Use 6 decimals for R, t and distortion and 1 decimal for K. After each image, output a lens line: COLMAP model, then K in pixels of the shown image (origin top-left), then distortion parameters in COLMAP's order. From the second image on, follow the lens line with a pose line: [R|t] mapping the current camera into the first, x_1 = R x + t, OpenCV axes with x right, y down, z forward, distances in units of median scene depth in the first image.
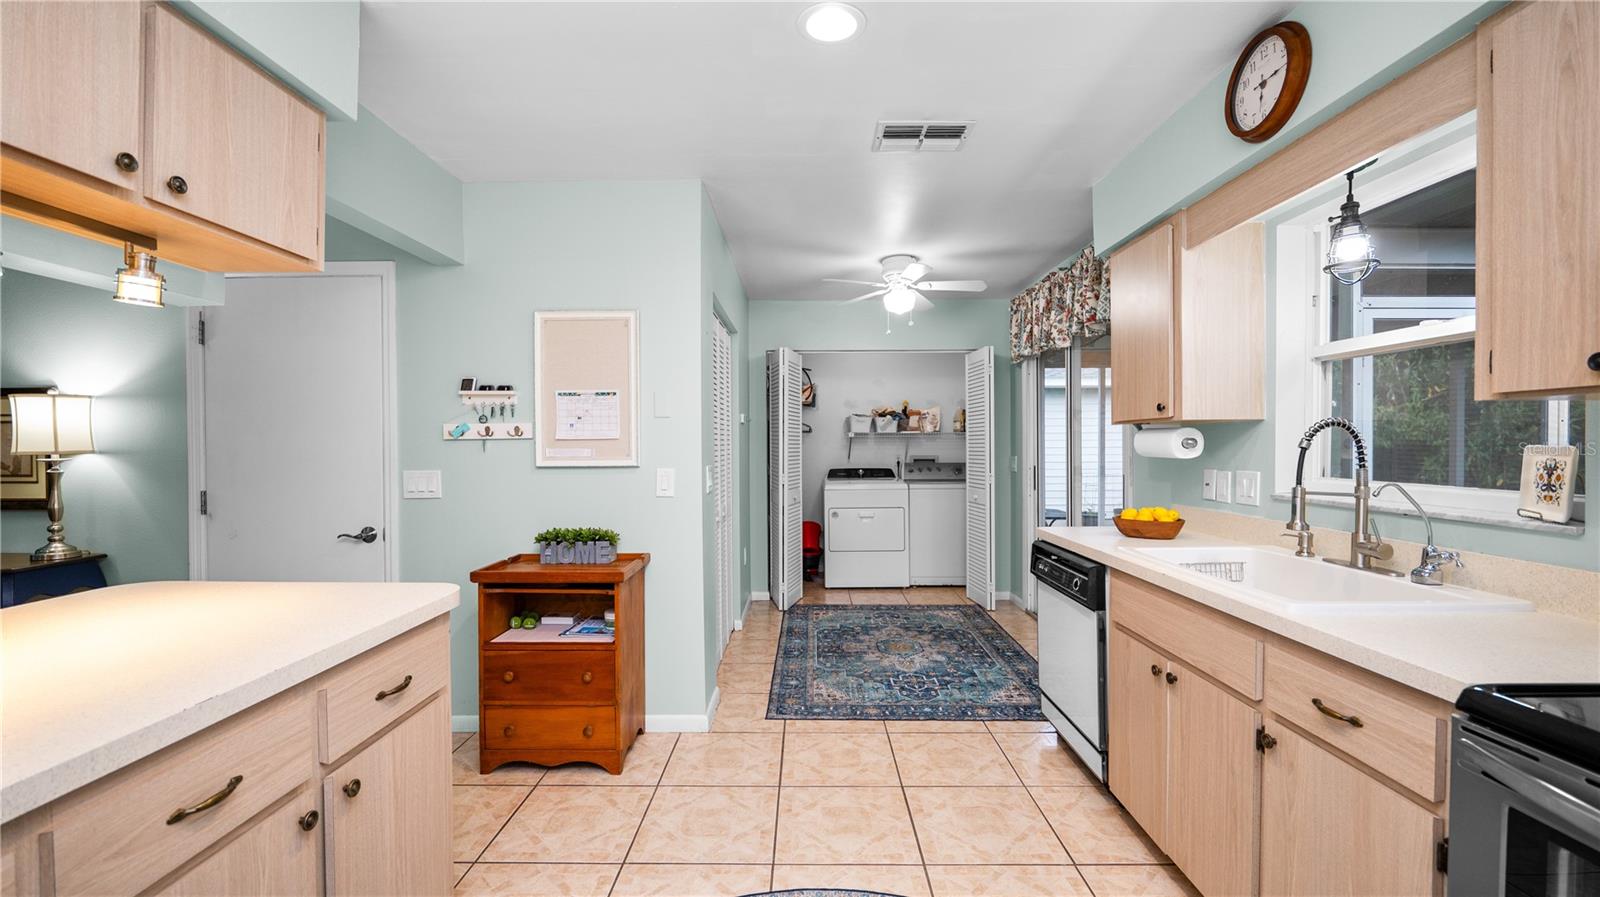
lens RADIAL K [[651.6, 0, 804.5], [0, 651.6, 451.9], [0, 0, 1]] dist [-0.011759, -0.000045]
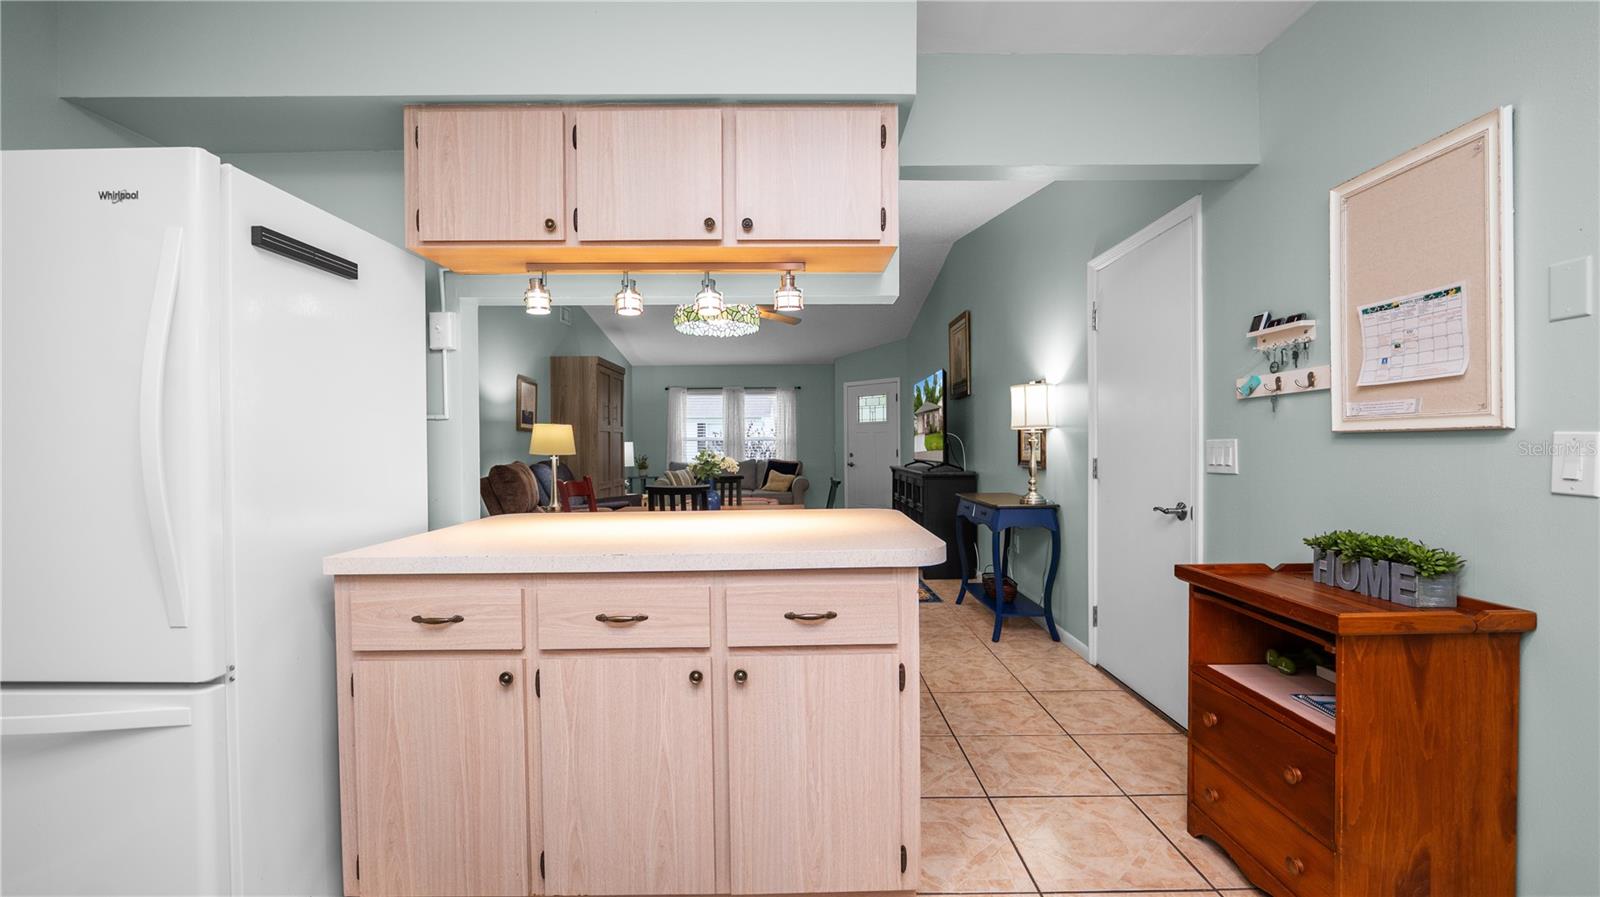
lens RADIAL K [[652.9, 0, 797.2], [0, 652.9, 448.4], [0, 0, 1]] dist [-0.011260, 0.000530]
pose [[0.009552, 0.009873, -0.999906, 0.221828], [-0.004252, 0.999943, 0.009832, 0.034939], [0.999945, 0.004158, 0.009593, 0.466791]]
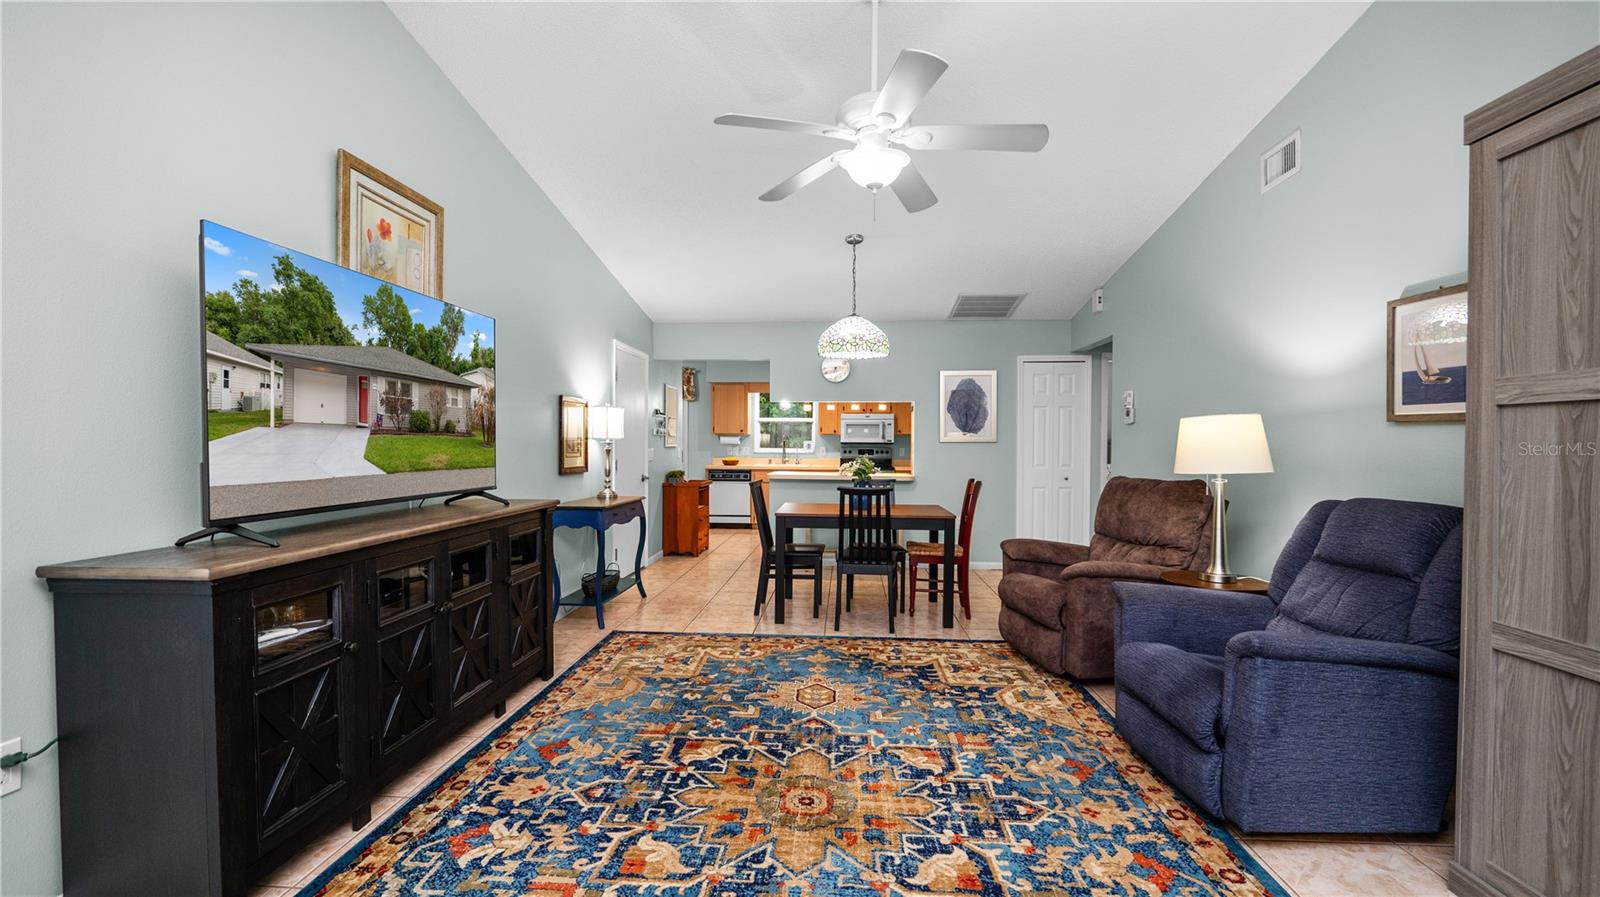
lens RADIAL K [[652.9, 0, 797.2], [0, 652.9, 448.4], [0, 0, 1]] dist [-0.011260, 0.000530]
pose [[0.067055, -0.001462, 0.997748, -2.856525], [0.006213, 0.999980, 0.001048, 0.030040], [-0.997730, 0.006129, 0.067063, 0.342180]]
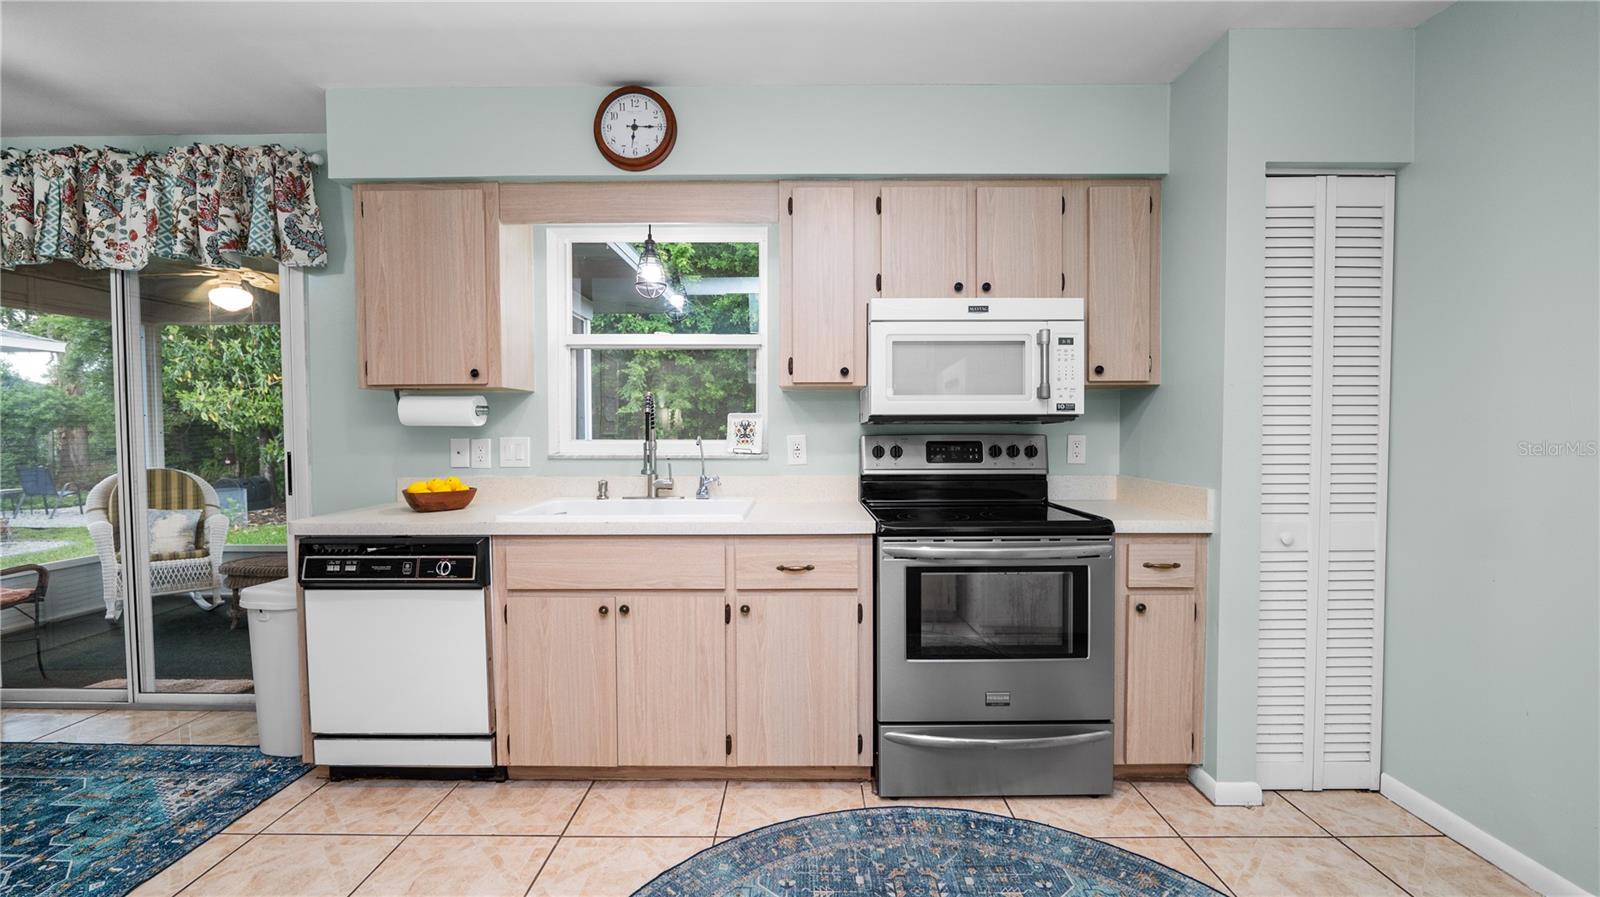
lens RADIAL K [[652.9, 0, 797.2], [0, 652.9, 448.4], [0, 0, 1]] dist [-0.011260, 0.000530]
pose [[0.002649, -0.026643, 0.999642, -0.374404], [0.015539, 0.999525, 0.026599, 0.022591], [-0.999876, 0.015463, 0.003062, 0.433211]]
